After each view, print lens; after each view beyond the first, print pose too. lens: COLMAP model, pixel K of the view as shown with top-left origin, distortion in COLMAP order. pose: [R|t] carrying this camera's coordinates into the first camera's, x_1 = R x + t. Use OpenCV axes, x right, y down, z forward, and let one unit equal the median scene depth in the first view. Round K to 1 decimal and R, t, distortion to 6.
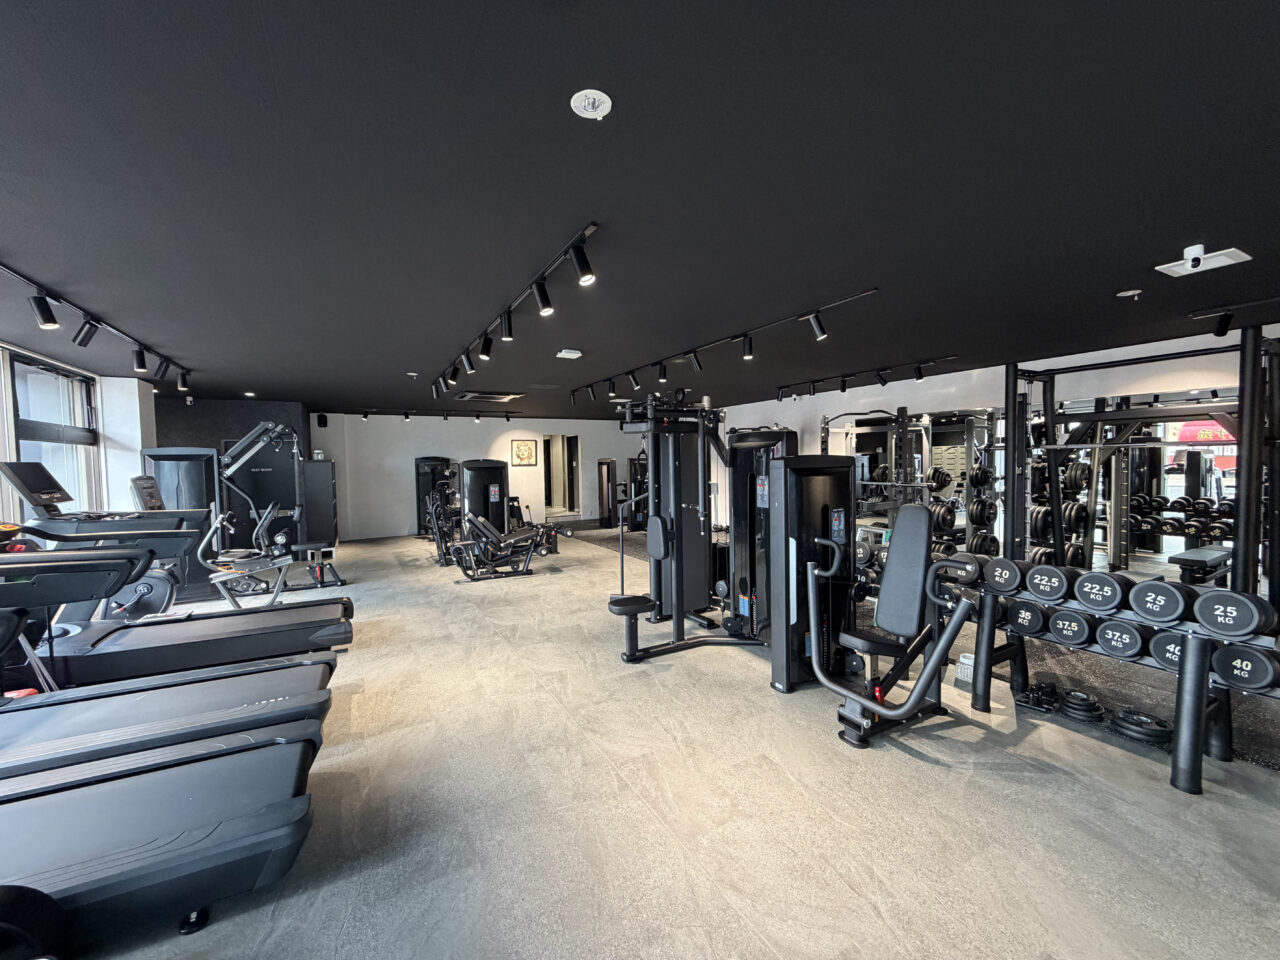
lens RADIAL K [[518.8, 0, 635.0], [0, 518.8, 481.6], [0, 0, 1]] dist [-0.011071, -0.000088]
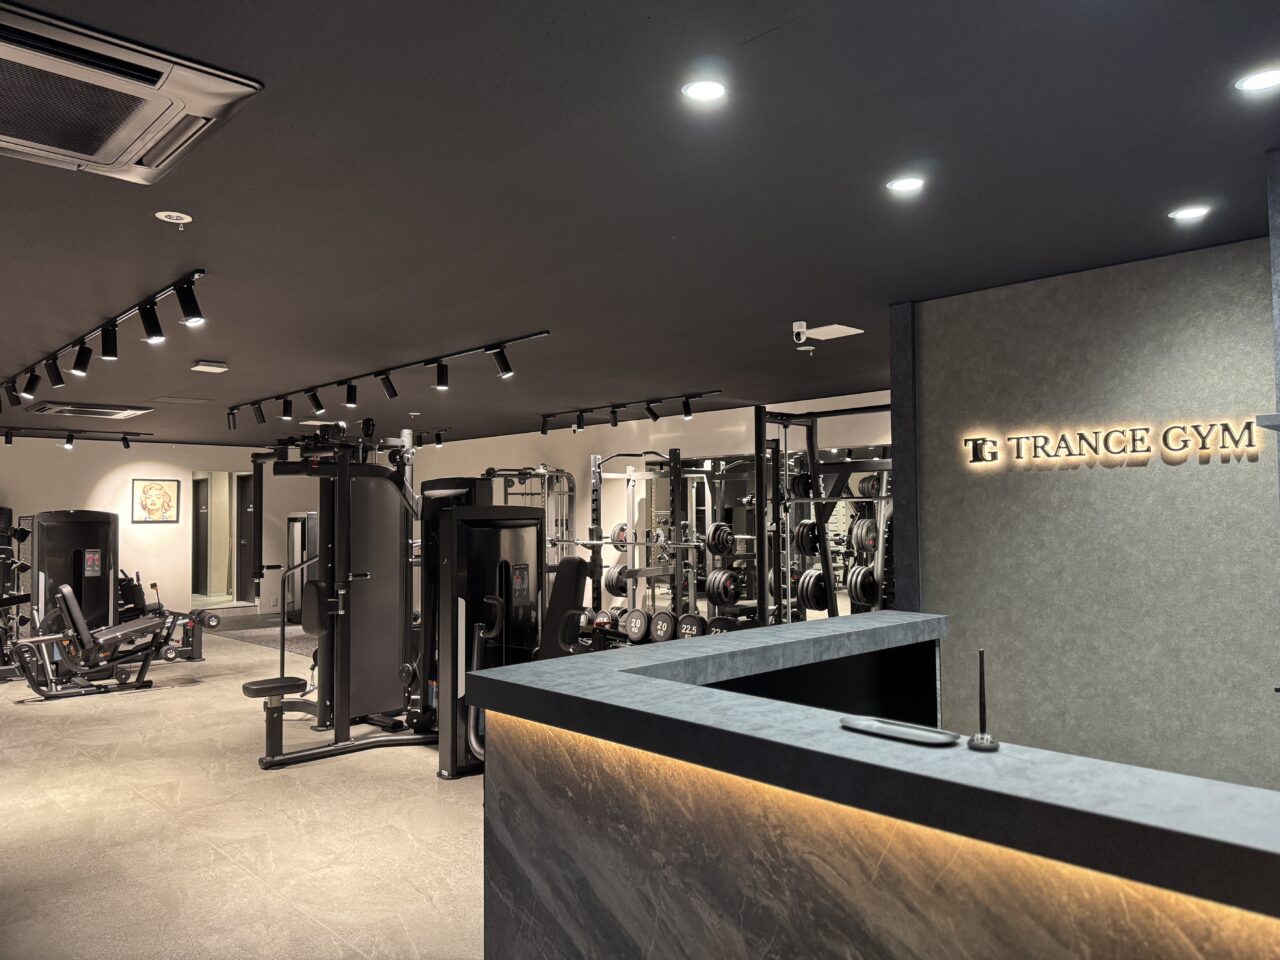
lens RADIAL K [[901.4, 0, 645.0], [0, 901.4, 480.1], [0, 0, 1]] dist [-0.002020, -0.012438]
pose [[0.962472, 0.018635, 0.270740, 0.129161], [0.004091, 0.996530, -0.083135, 0.023931], [-0.271349, 0.081123, 0.959056, -0.400059]]
